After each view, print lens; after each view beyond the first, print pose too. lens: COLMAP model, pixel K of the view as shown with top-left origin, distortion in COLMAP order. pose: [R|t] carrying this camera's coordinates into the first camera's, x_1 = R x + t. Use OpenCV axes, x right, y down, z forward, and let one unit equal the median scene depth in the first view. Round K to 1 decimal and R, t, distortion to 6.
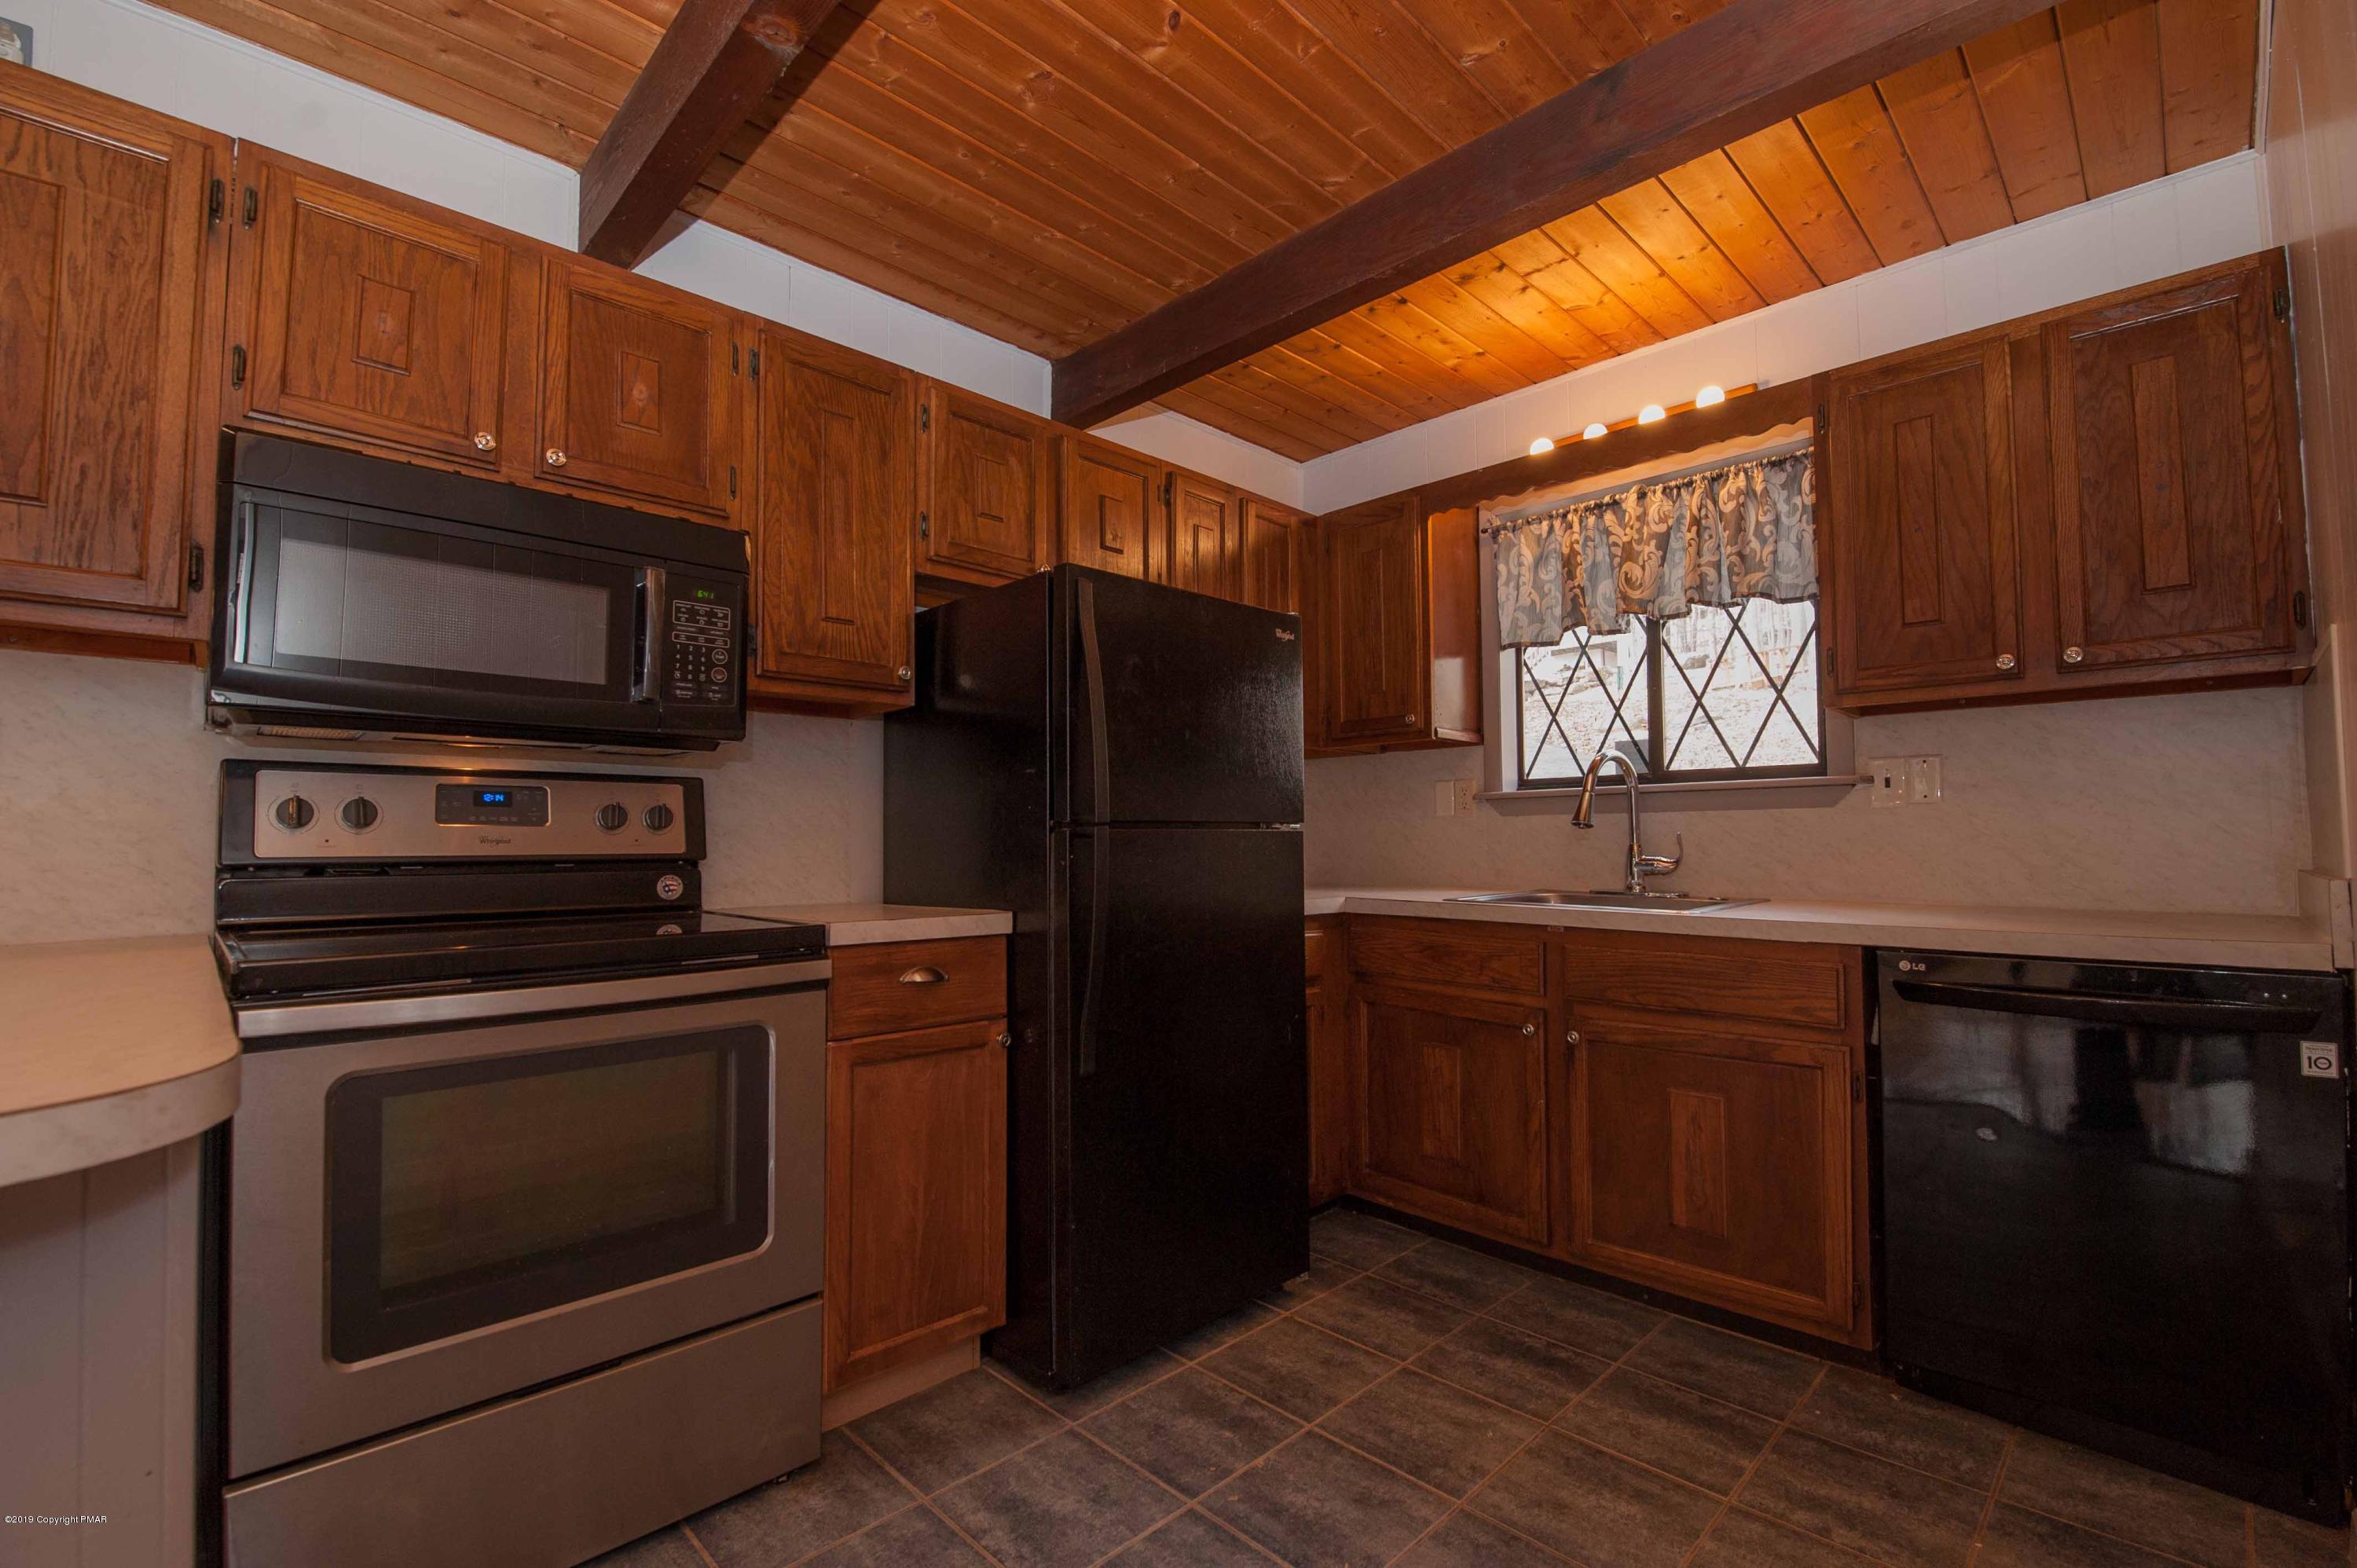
lens RADIAL K [[1001.1, 0, 1180.4], [0, 1001.1, 799.3], [0, 0, 1]] dist [-0.000030, -0.007977]
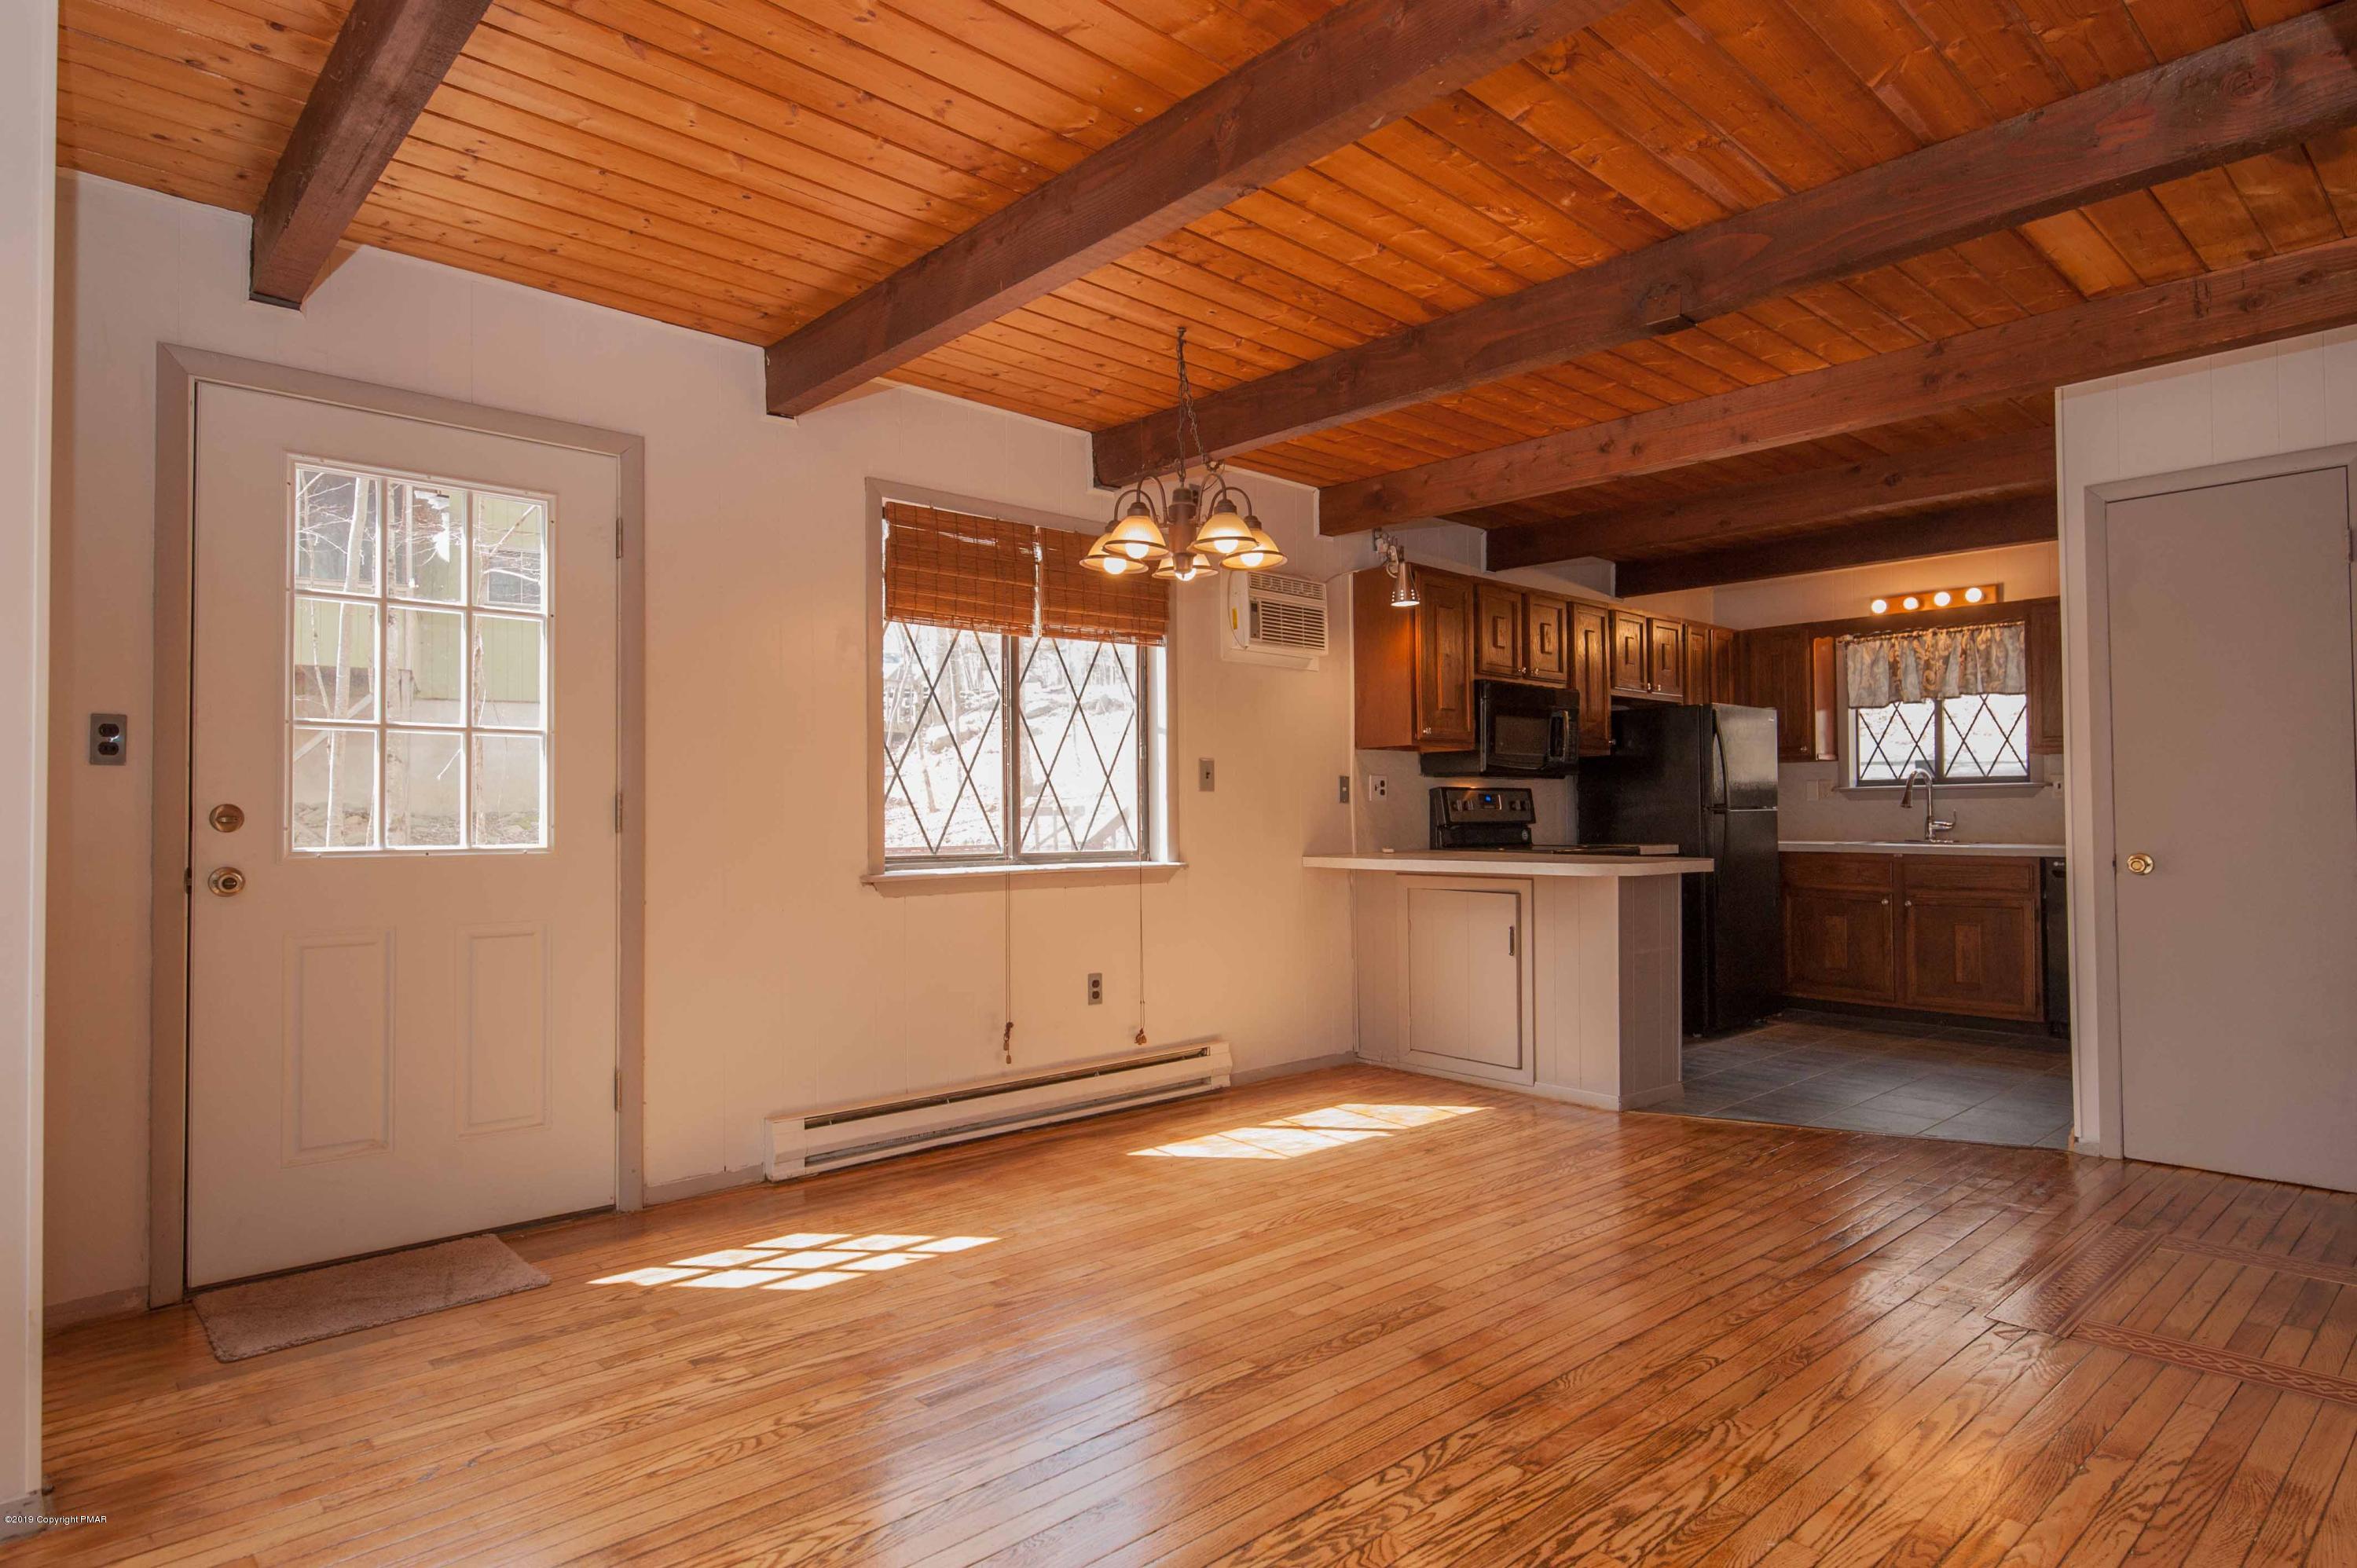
lens RADIAL K [[1298.5, 0, 1181.7], [0, 1298.5, 795.3], [0, 0, 1]] dist [0.006140, -0.000279]
pose [[0.999586, -0.003831, -0.028532, -0.956761], [0.004528, 0.999692, 0.024403, -0.065788], [0.028430, -0.024522, 0.999295, -1.617844]]
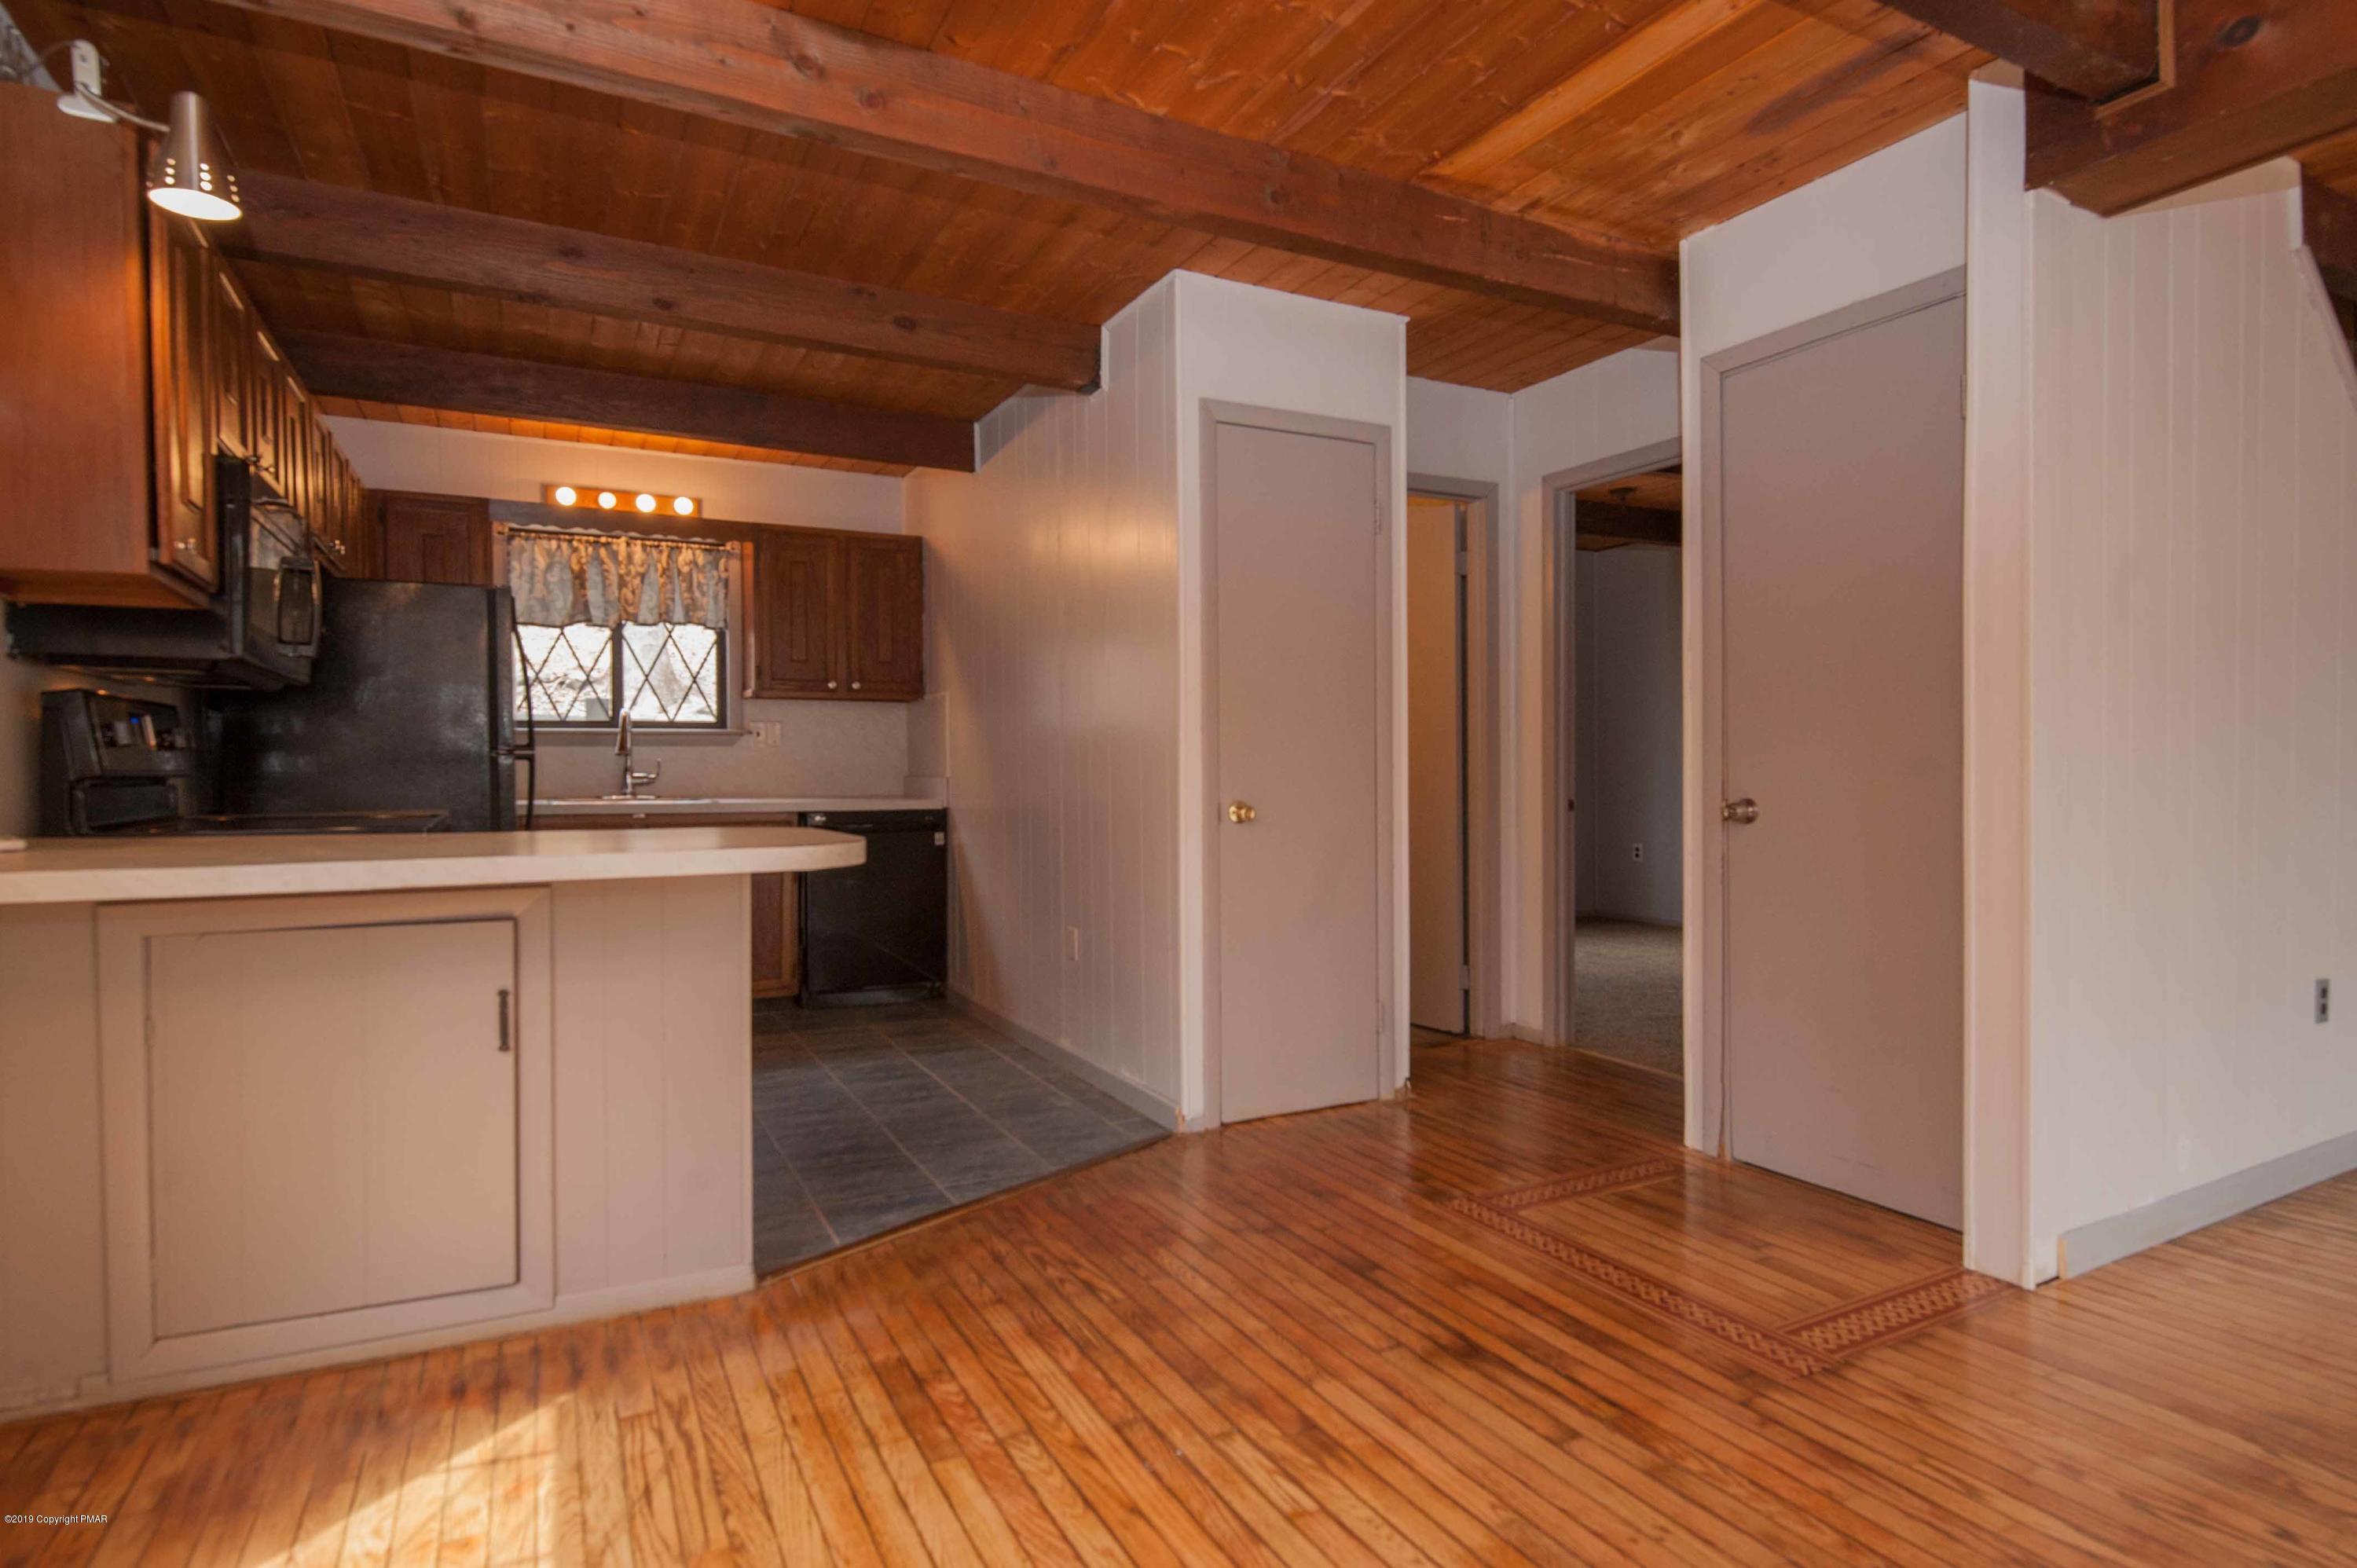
lens RADIAL K [[1233.6, 0, 1178.5], [0, 1233.6, 784.0], [0, 0, 1]] dist [0.000980, 0.000052]
pose [[0.283455, -0.009922, 0.958934, -1.205722], [-0.036291, 0.999119, 0.021065, -0.001248], [-0.958299, -0.040772, 0.282845, -0.405824]]
